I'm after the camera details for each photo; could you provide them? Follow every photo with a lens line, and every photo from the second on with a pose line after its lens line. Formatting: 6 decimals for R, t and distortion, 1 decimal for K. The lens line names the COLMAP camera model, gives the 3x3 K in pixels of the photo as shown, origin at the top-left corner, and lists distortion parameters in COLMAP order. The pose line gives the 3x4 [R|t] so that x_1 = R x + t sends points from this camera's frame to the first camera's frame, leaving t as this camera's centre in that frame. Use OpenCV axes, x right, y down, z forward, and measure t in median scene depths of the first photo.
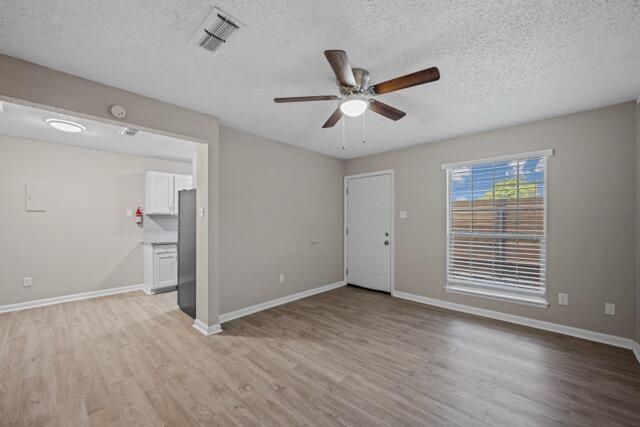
lens RADIAL K [[253.6, 0, 320.1], [0, 253.6, 216.2], [0, 0, 1]] dist [-0.000118, -0.000125]
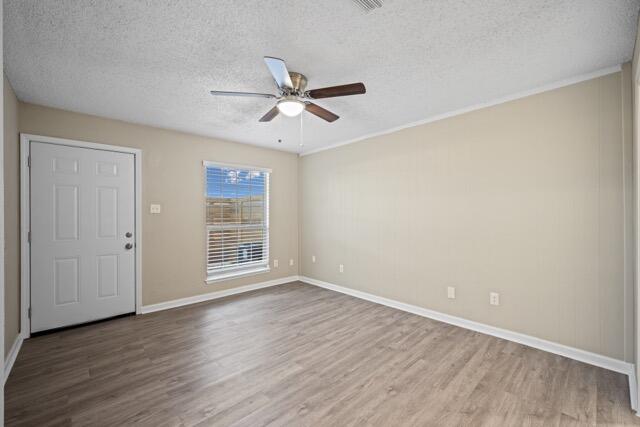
lens RADIAL K [[263.9, 0, 322.6], [0, 263.9, 212.5], [0, 0, 1]] dist [0.001522, 0.000048]
pose [[0.072912, 0.005004, 0.997326, -0.629617], [-0.009114, 0.999949, -0.004351, 0.005977], [-0.997297, -0.008773, 0.072954, 0.521979]]
